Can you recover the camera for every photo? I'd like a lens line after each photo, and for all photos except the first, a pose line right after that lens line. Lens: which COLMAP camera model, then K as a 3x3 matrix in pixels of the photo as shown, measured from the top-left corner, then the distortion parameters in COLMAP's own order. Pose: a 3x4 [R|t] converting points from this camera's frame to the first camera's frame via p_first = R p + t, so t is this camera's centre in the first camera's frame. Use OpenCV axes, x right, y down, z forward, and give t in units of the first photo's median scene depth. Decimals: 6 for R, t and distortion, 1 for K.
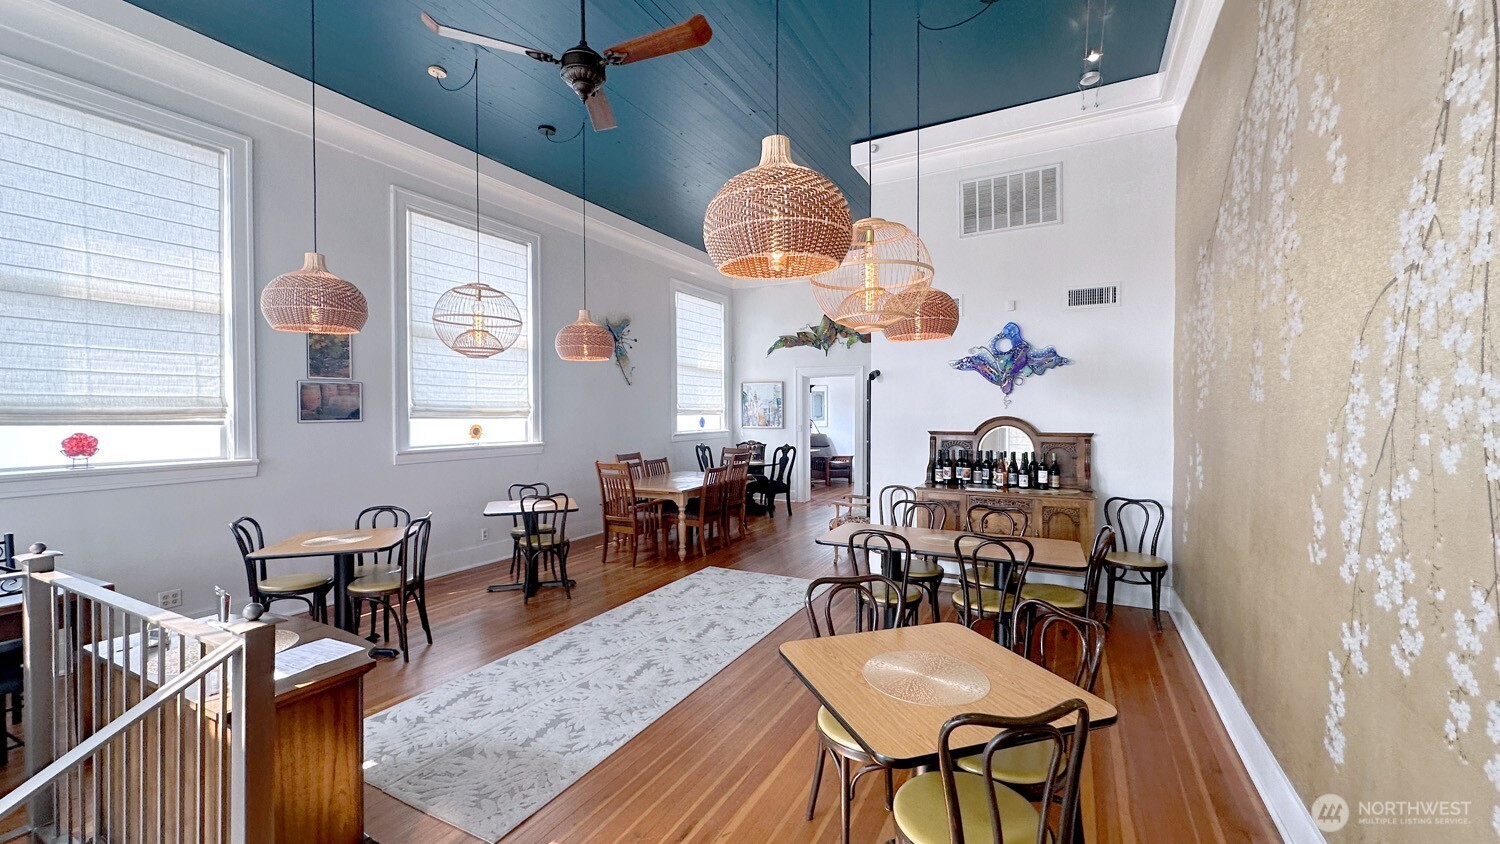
lens RADIAL K [[595.1, 0, 745.9], [0, 595.1, 416.8], [0, 0, 1]] dist [-0.000802, -0.000028]
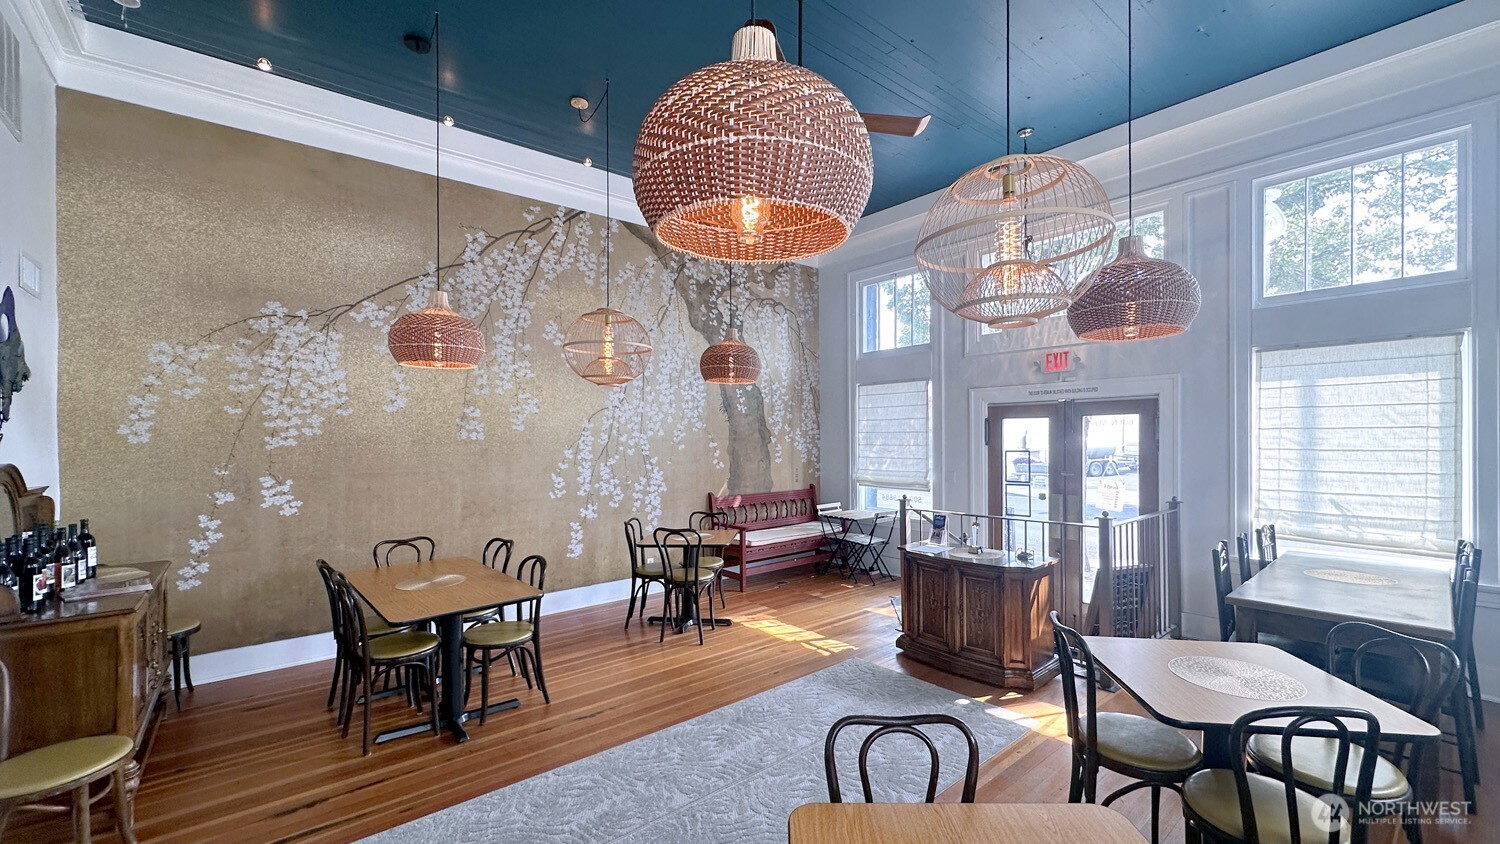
lens RADIAL K [[614.0, 0, 747.4], [0, 614.0, 436.5], [0, 0, 1]] dist [-0.001013, -0.000061]
pose [[-0.926840, 0.015067, 0.375155, -0.364393], [0.018962, 0.999798, 0.006692, -0.015926], [-0.374978, 0.013316, -0.926938, 1.278954]]
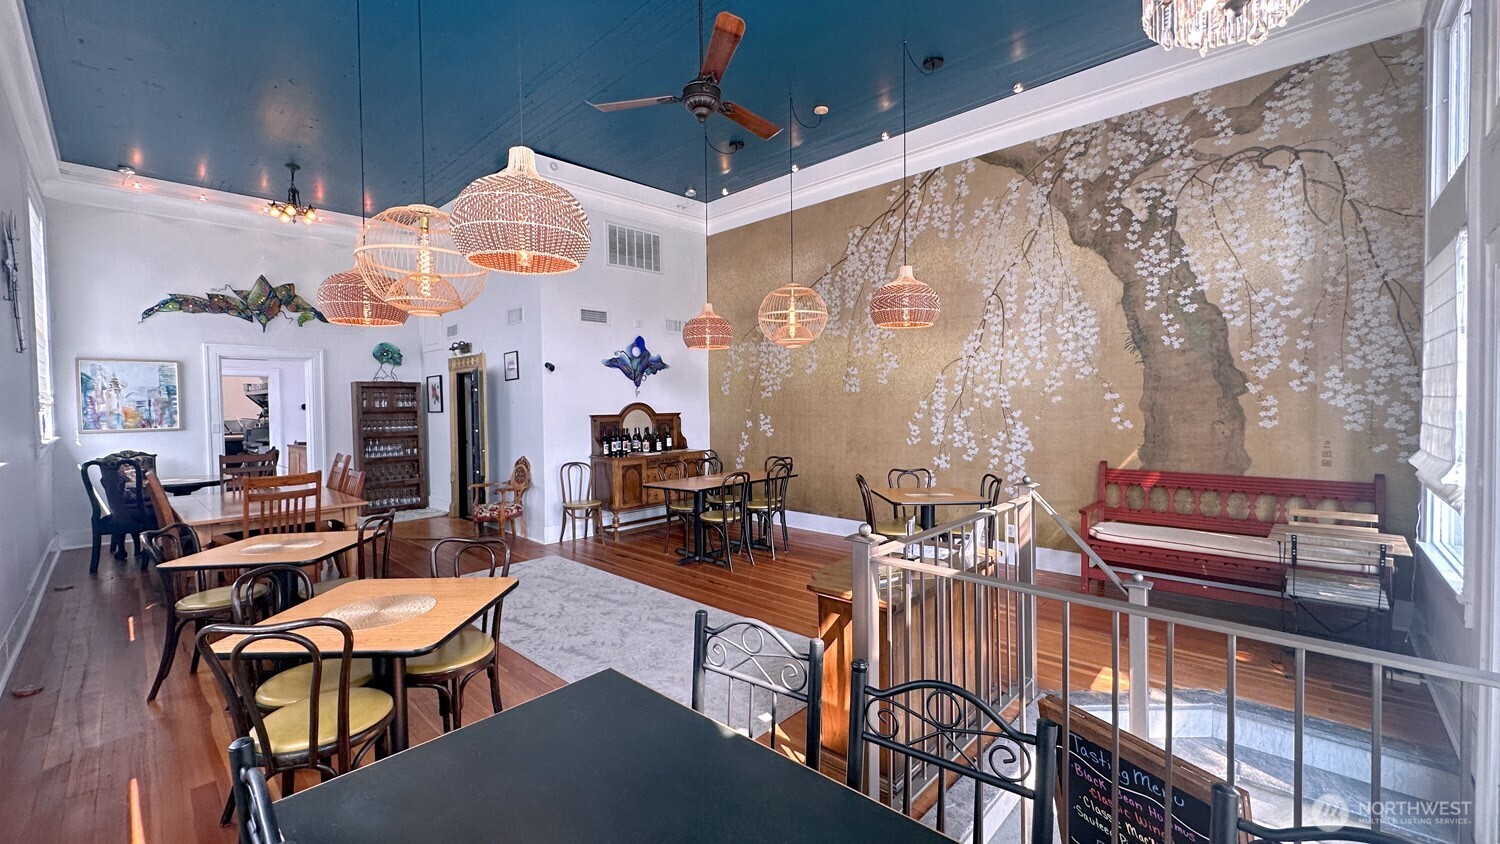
lens RADIAL K [[609.7, 0, 745.2], [0, 609.7, 410.9], [0, 0, 1]] dist [-0.000196, 0.000023]
pose [[0.272416, -0.015129, 0.962061, -0.883537], [0.021629, 0.999720, 0.009597, 0.010451], [-0.961936, 0.018194, 0.272667, 0.373145]]
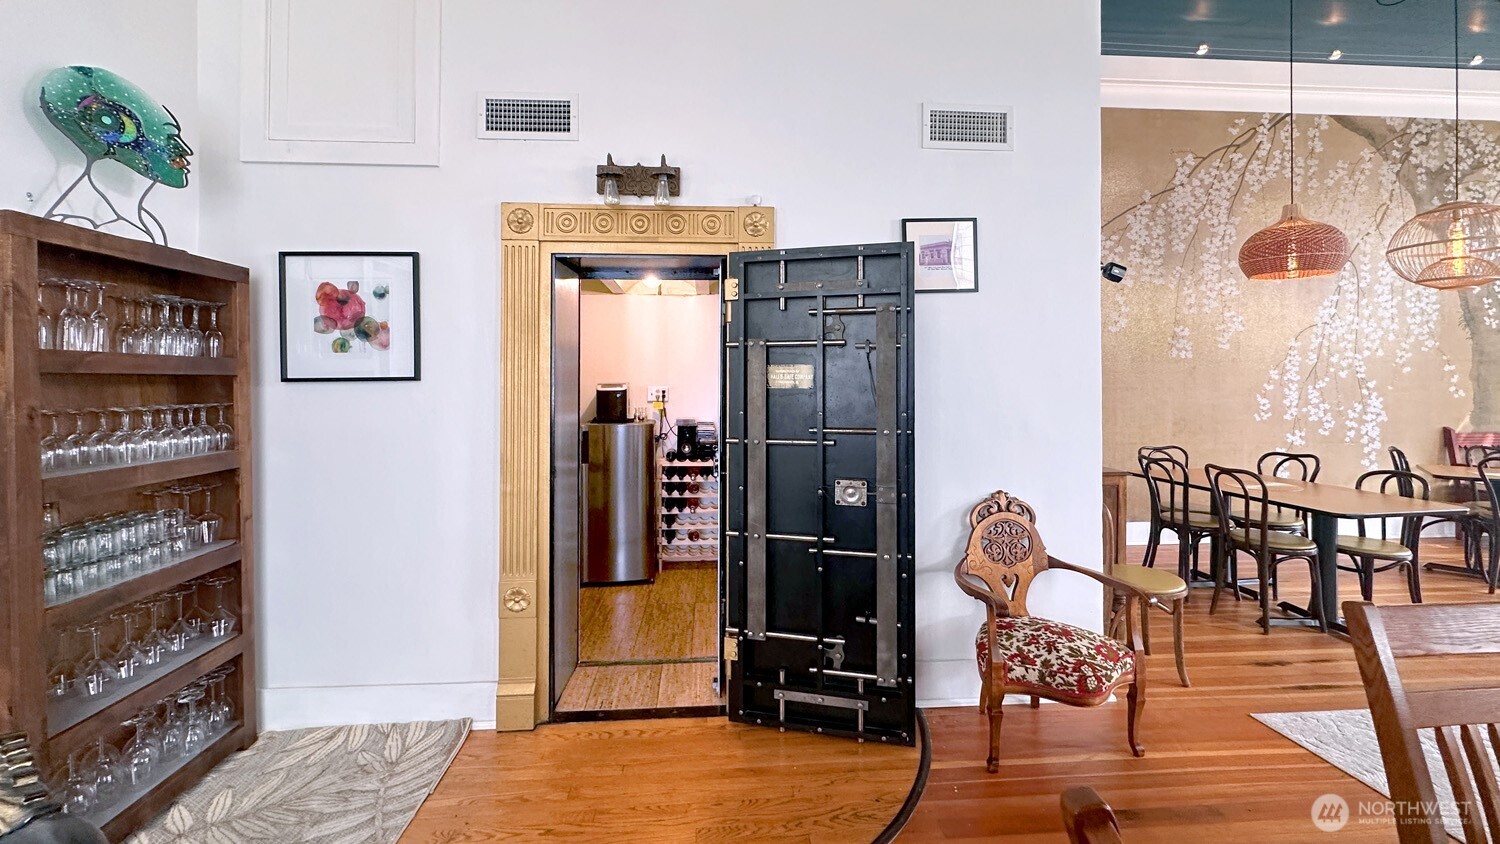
lens RADIAL K [[613.4, 0, 743.0], [0, 613.4, 373.6], [0, 0, 1]] dist [-0.001753, 0.000014]
pose [[-0.535311, 0.013416, 0.844548, -0.040605], [0.011603, 0.999896, -0.008529, 0.014081], [-0.844575, 0.005234, -0.535411, 1.694874]]
